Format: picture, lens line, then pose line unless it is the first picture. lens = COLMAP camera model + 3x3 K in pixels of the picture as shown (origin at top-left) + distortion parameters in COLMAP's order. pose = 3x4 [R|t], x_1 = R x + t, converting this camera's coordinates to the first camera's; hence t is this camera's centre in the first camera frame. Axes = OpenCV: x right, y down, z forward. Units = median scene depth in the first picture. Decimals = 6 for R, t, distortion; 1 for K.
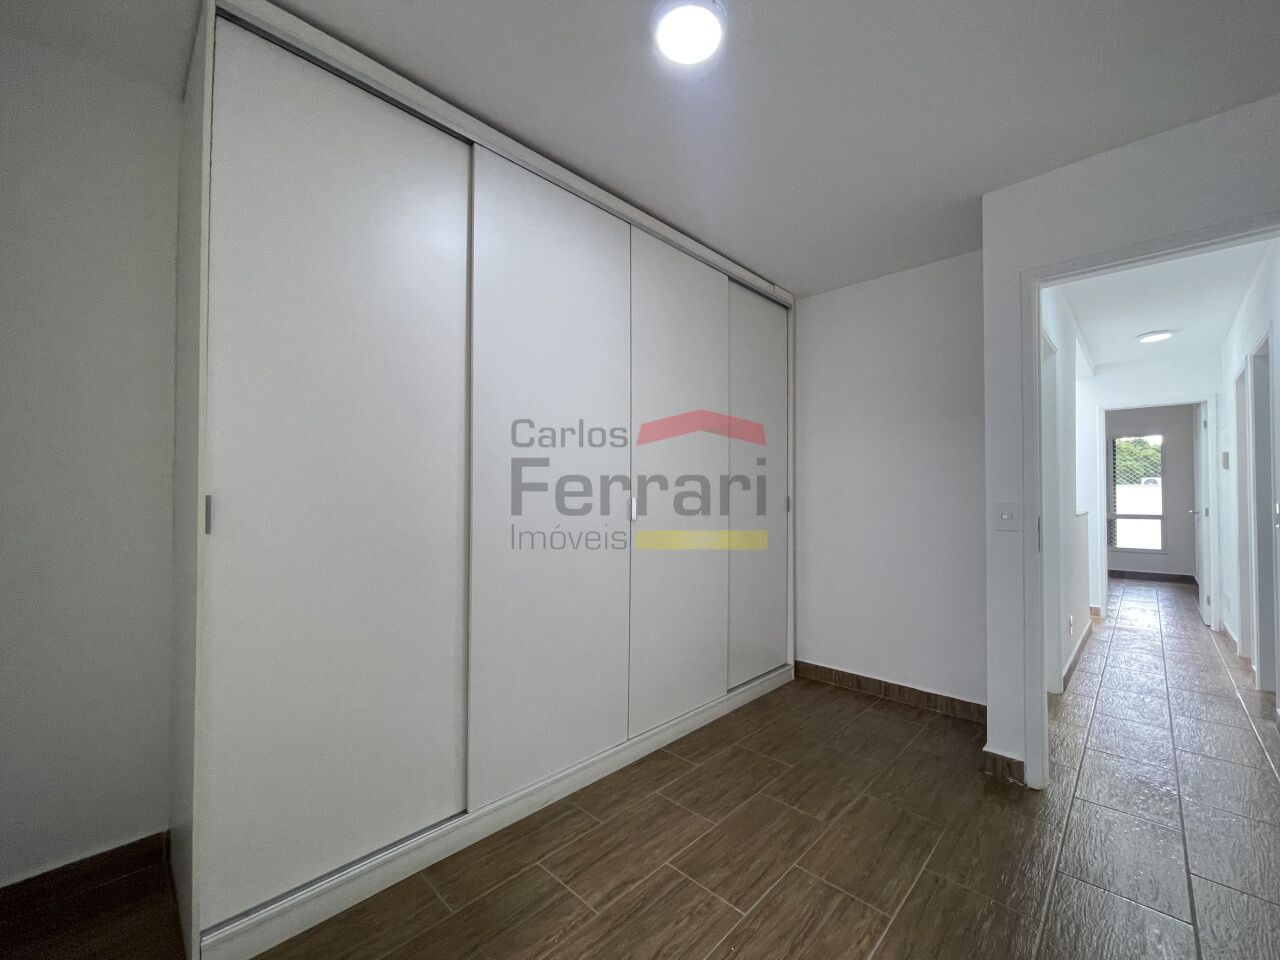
lens RADIAL K [[519.4, 0, 647.1], [0, 519.4, 481.1], [0, 0, 1]] dist [-0.005124, 0.002705]
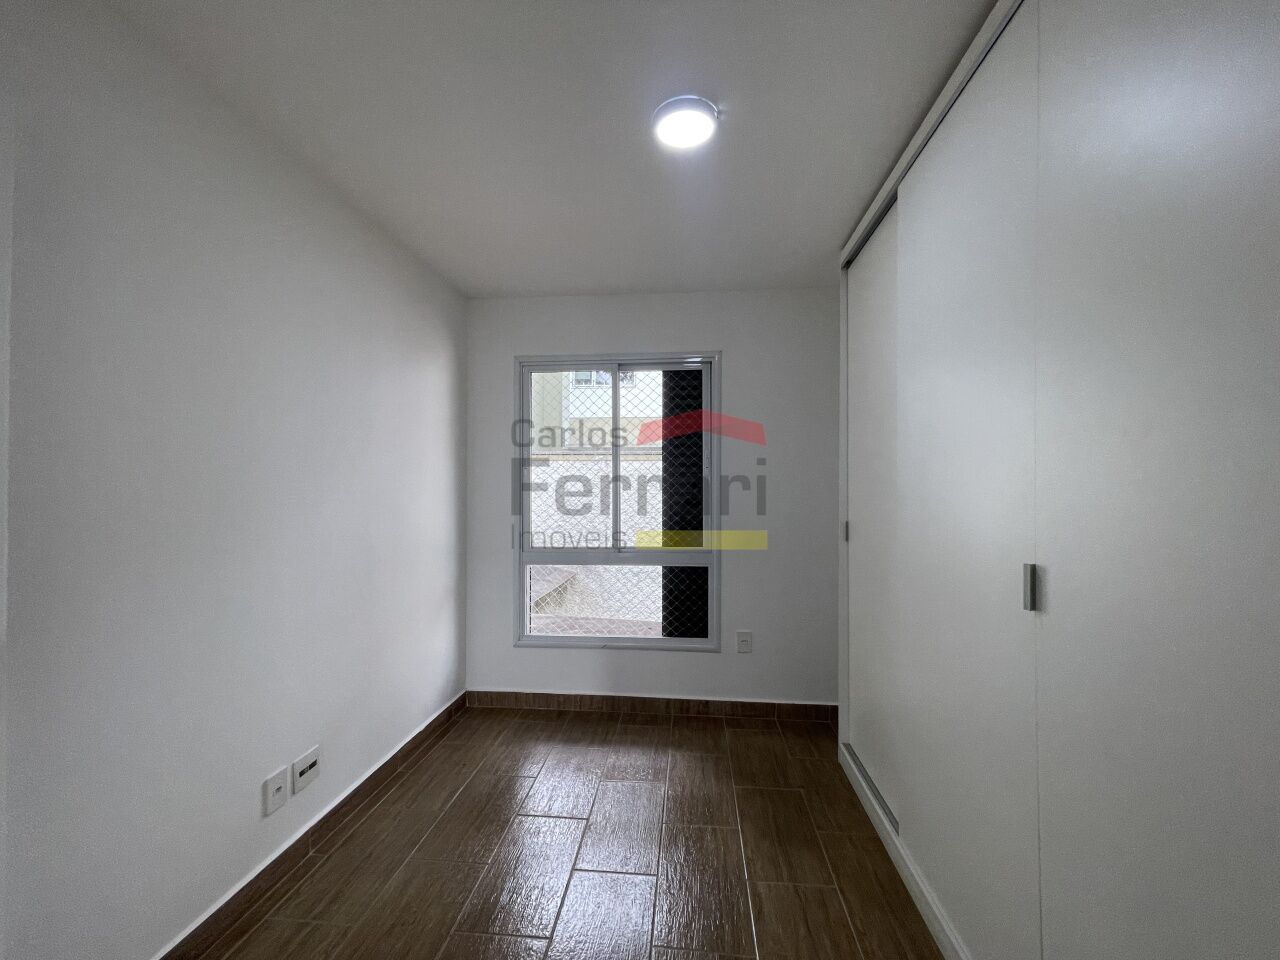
lens RADIAL K [[519.4, 0, 646.1], [0, 519.4, 485.2], [0, 0, 1]] dist [-0.005124, 0.002705]
pose [[-0.780929, 0.000941, -0.624619, 0.749998], [0.026124, 0.999173, -0.031157, -0.056580], [0.624073, -0.040649, -0.780308, 1.621372]]
